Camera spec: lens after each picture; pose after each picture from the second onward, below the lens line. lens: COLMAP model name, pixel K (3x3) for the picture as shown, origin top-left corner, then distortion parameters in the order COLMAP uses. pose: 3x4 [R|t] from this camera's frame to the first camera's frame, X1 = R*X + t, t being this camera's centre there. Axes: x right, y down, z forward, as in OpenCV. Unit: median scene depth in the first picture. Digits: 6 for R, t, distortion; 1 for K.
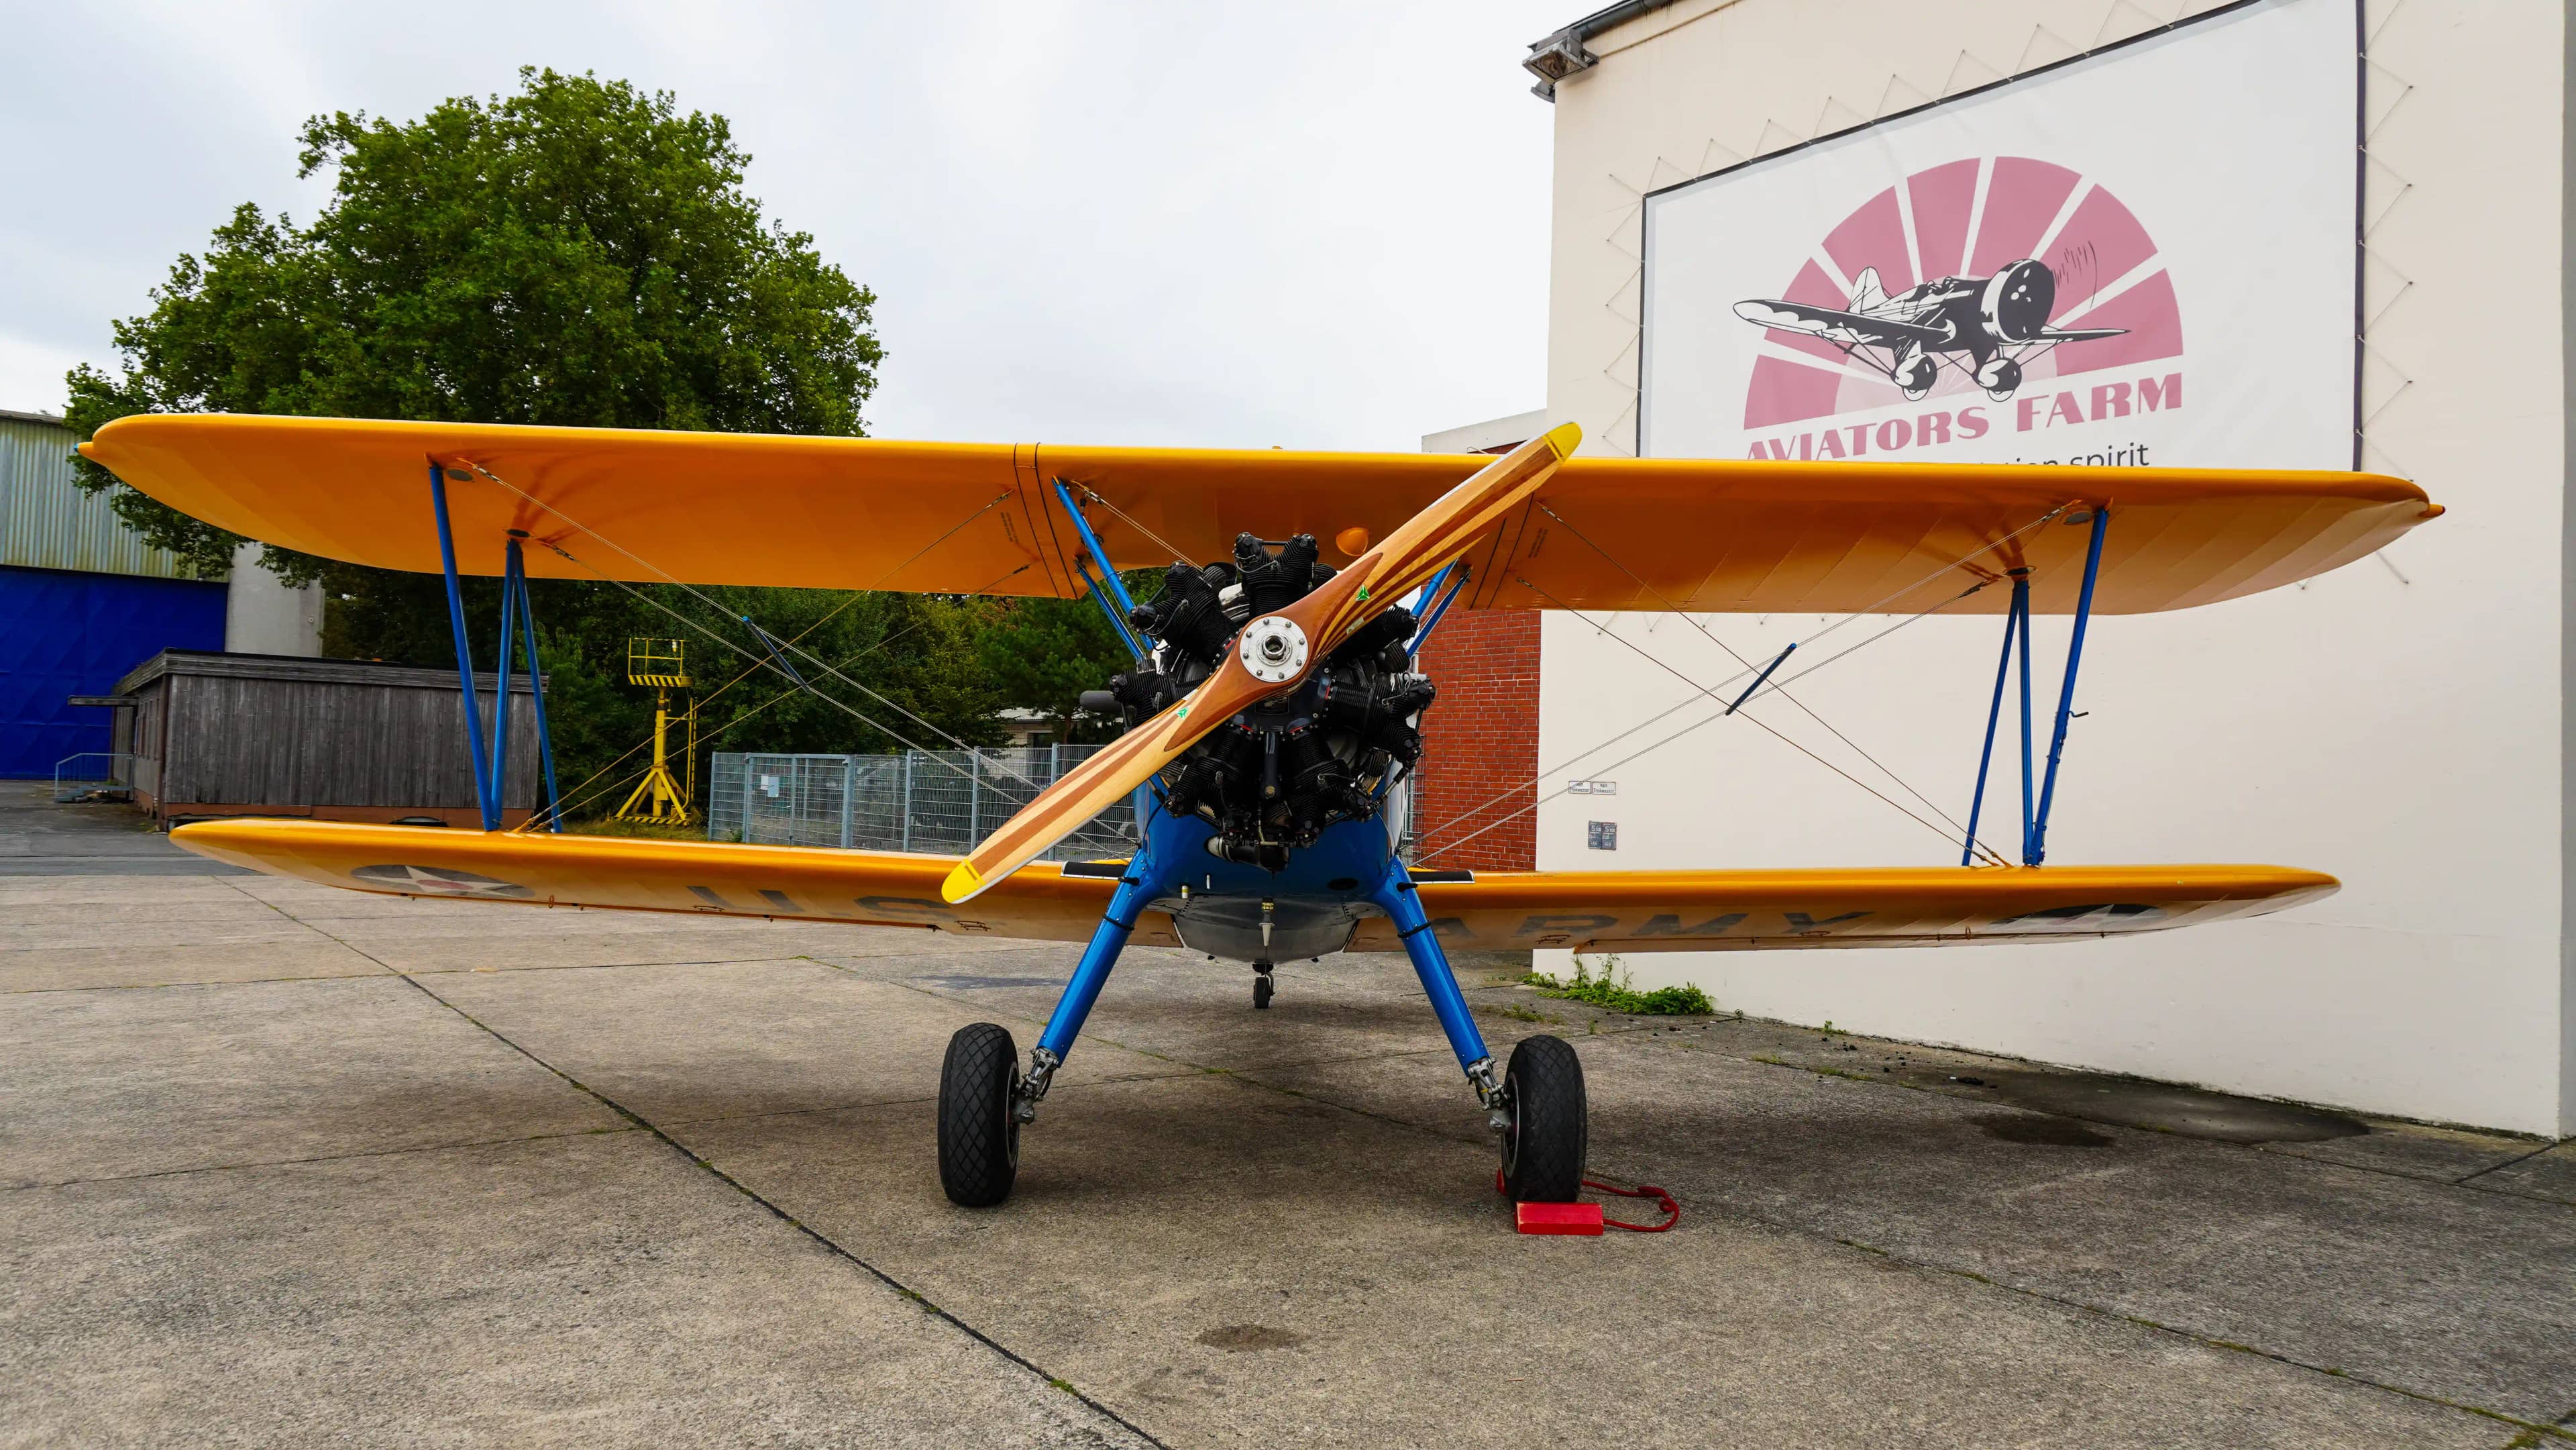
lens RADIAL K [[1707.5, 0, 1303.1], [0, 1707.5, 730.5], [0, 0, 1]] dist [-0.031789, 0.015169]
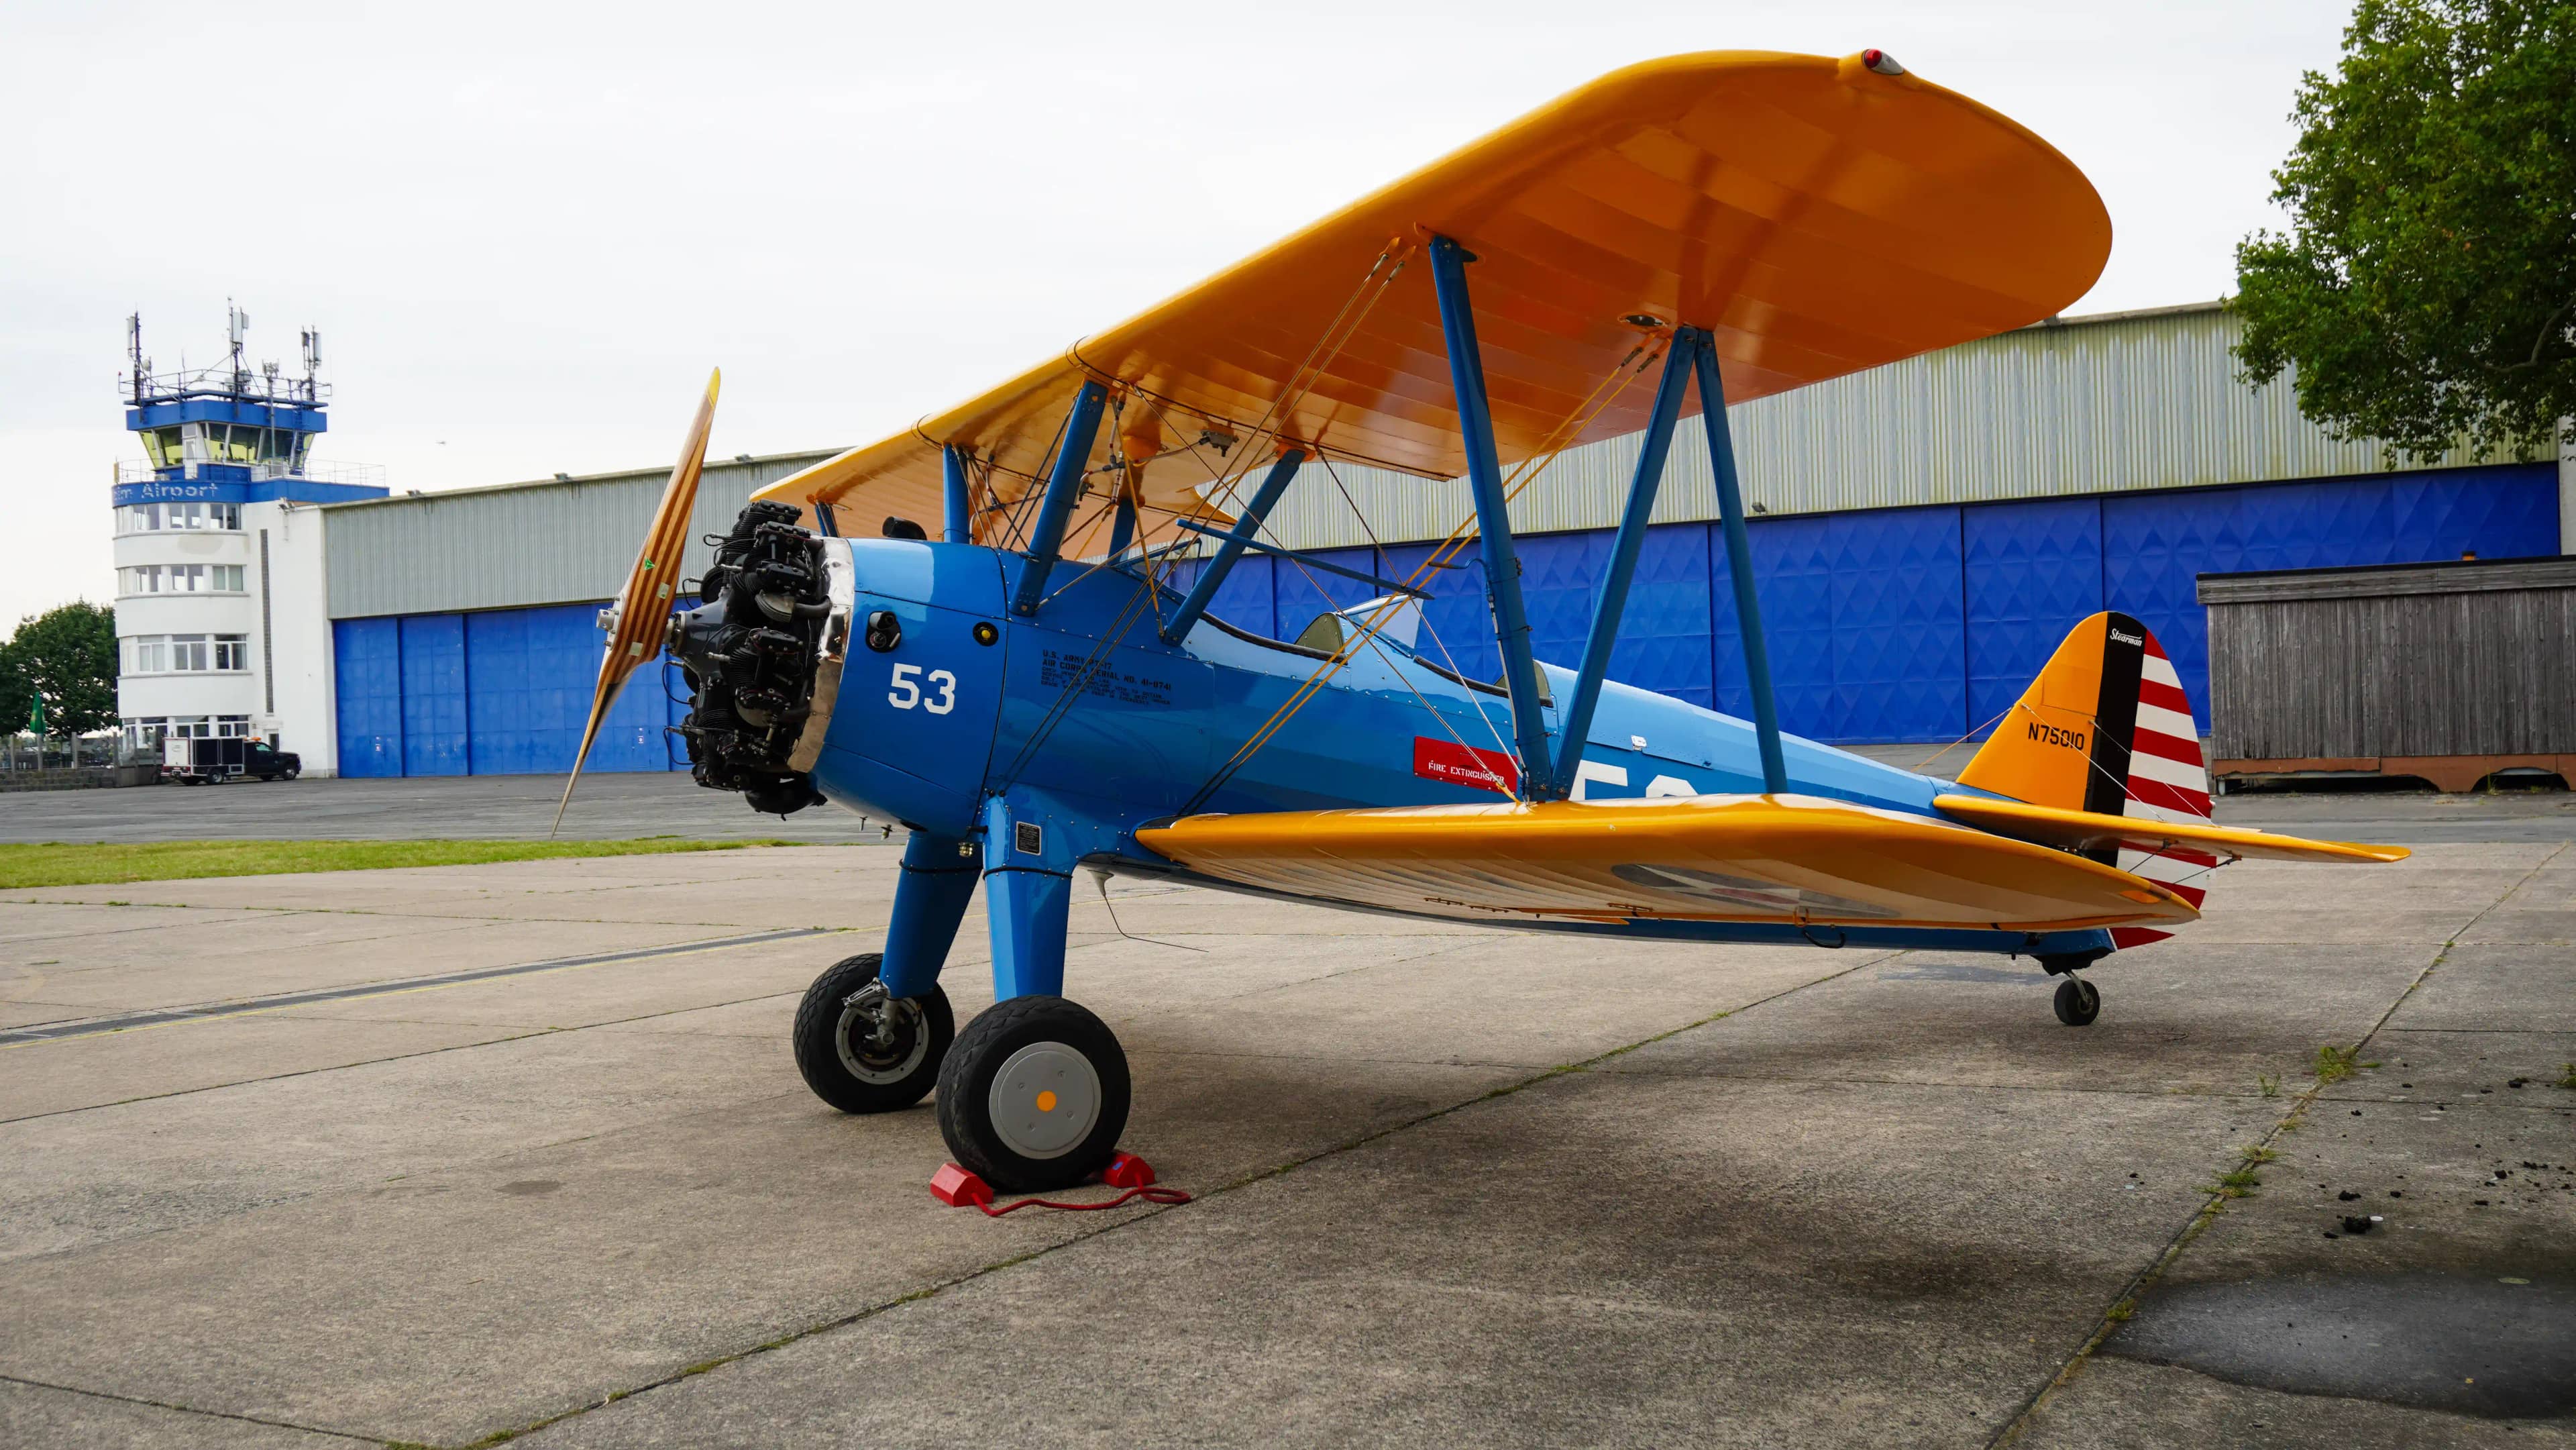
lens RADIAL K [[2497.2, 0, 1298.1], [0, 2497.2, 722.4], [0, 0, 1]] dist [-0.013849, 0.000000]
pose [[0.369680, -0.040925, -0.928258, 1.537328], [0.071775, 0.997302, -0.015384, 0.056103], [0.926383, -0.060939, 0.371620, 0.636866]]
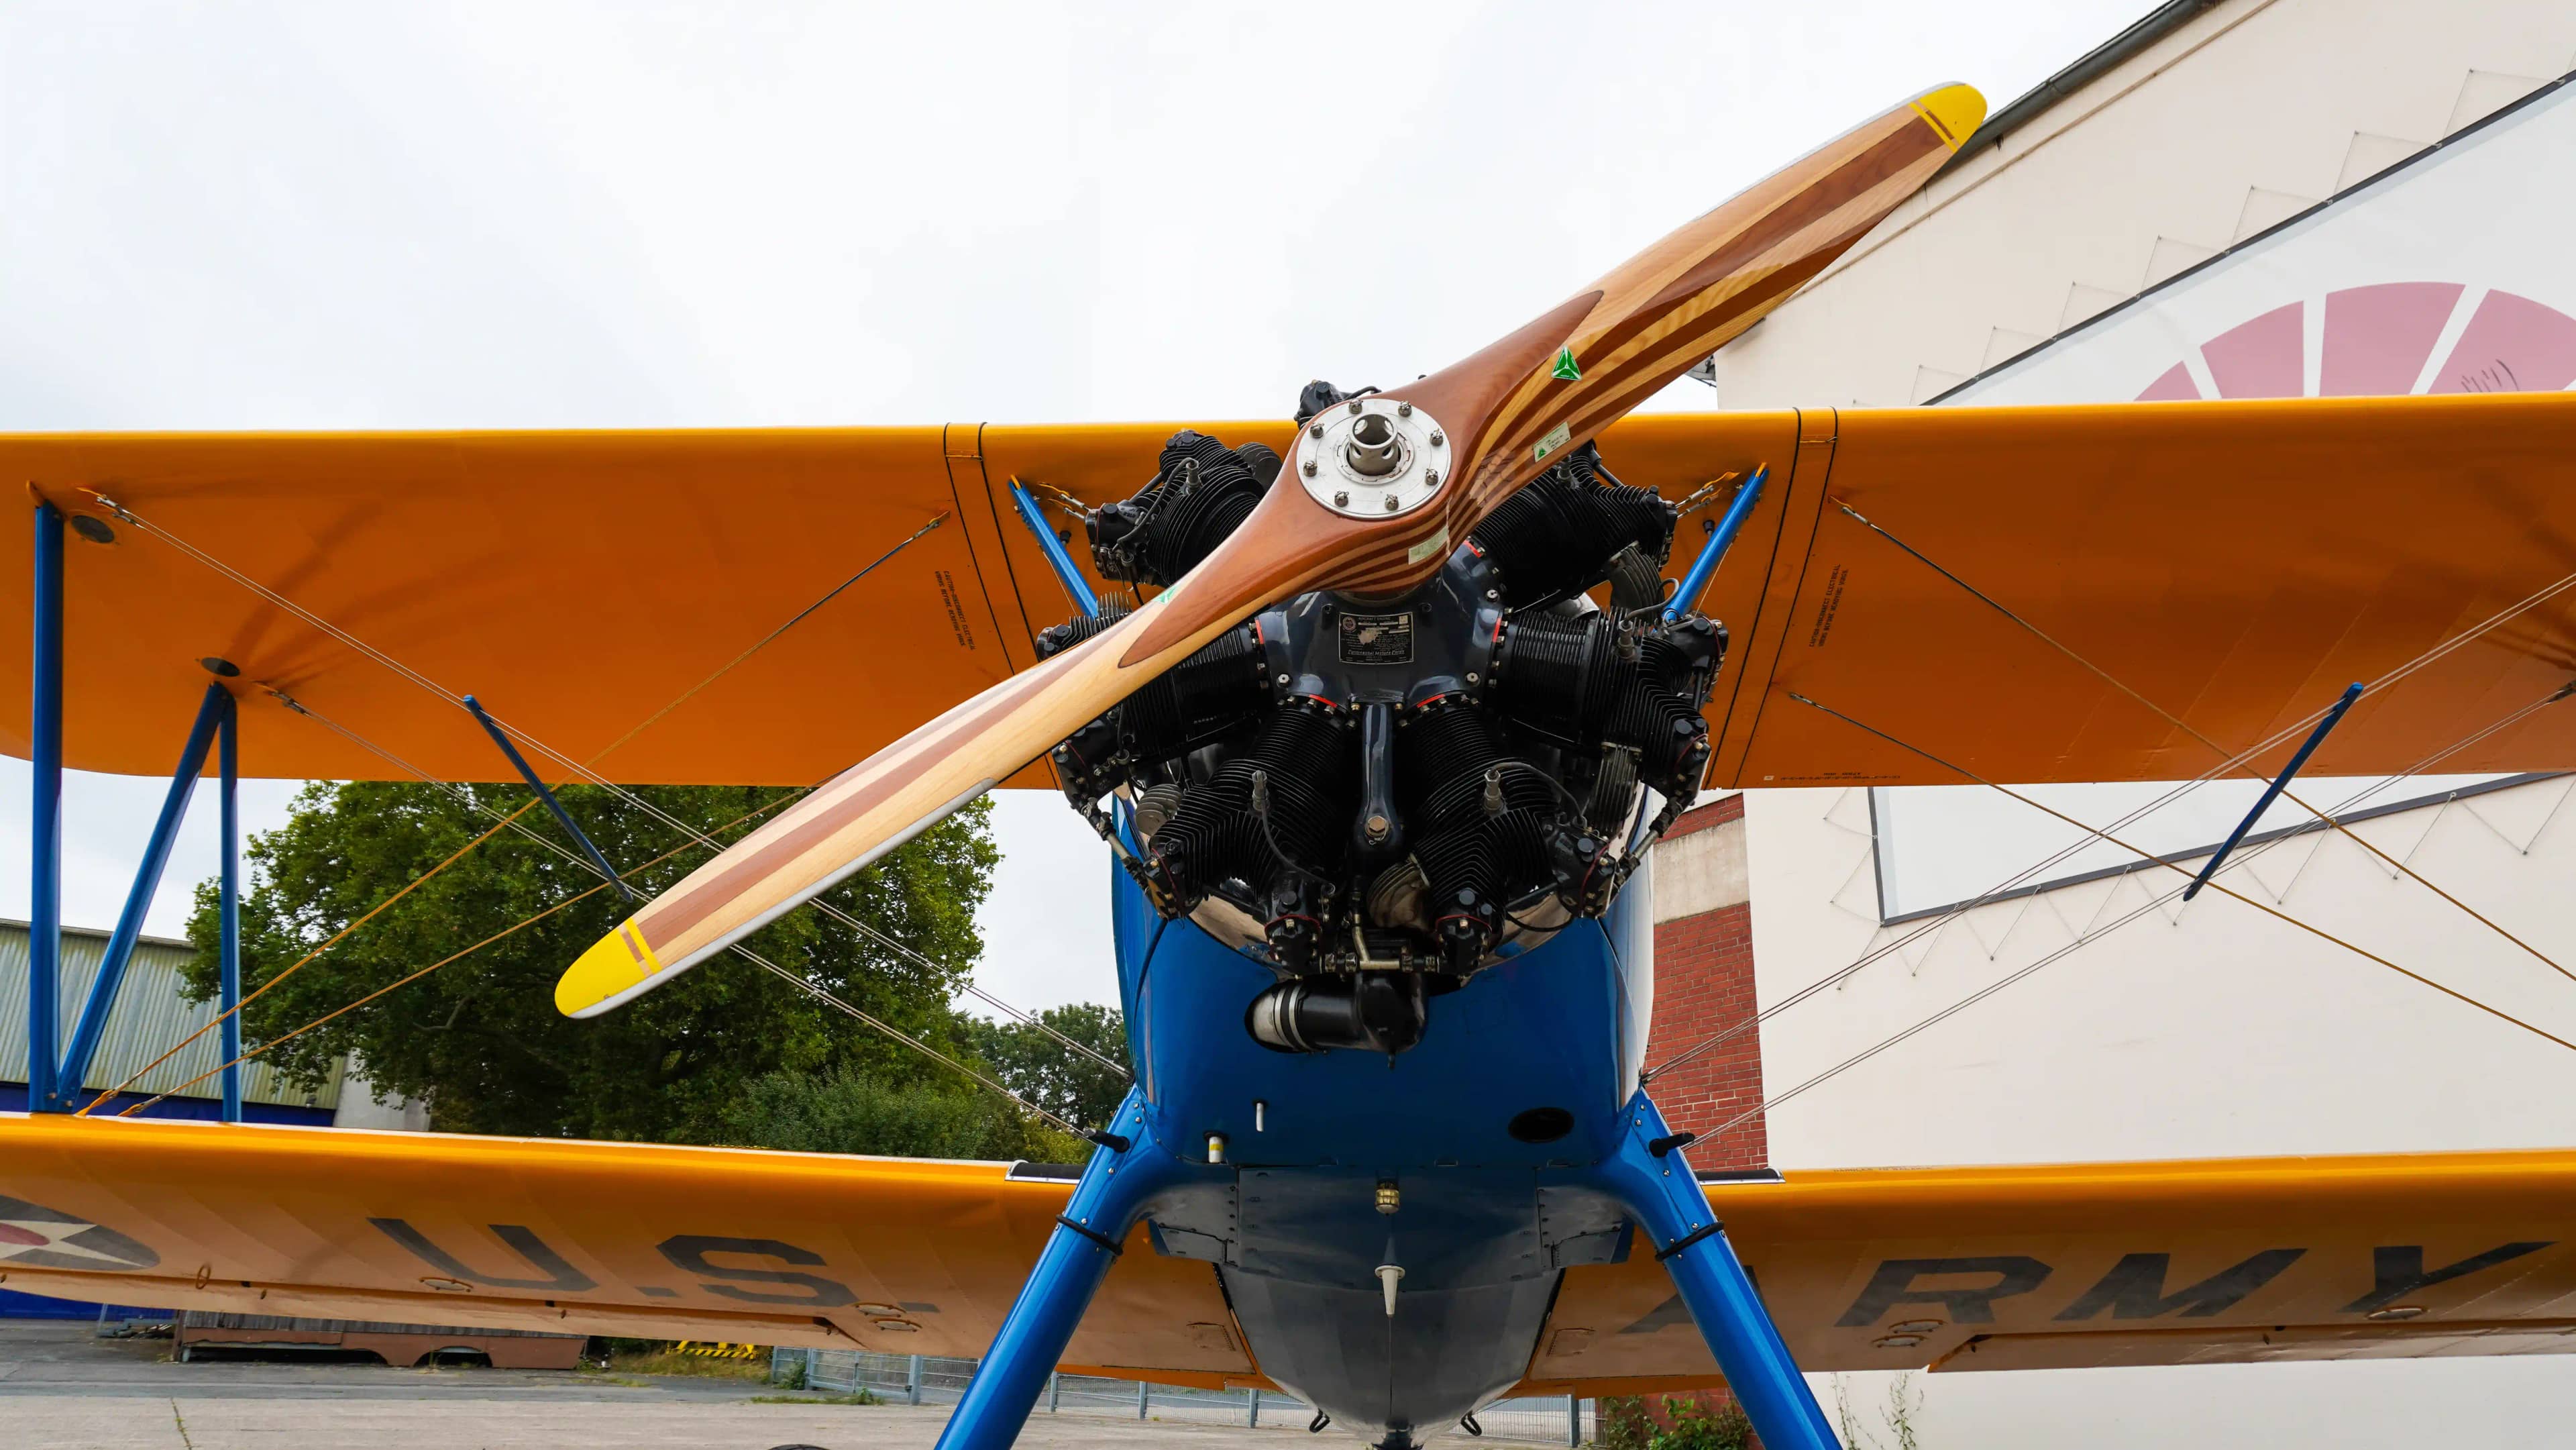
lens RADIAL K [[1707.5, 0, 1289.9], [0, 1707.5, 739.1], [0, 0, 1]] dist [-0.031789, 0.015169]
pose [[0.996338, -0.035466, -0.077794, -0.005420], [0.010095, 0.952340, -0.304871, 0.121889], [0.084899, 0.302969, 0.949211, 0.467706]]
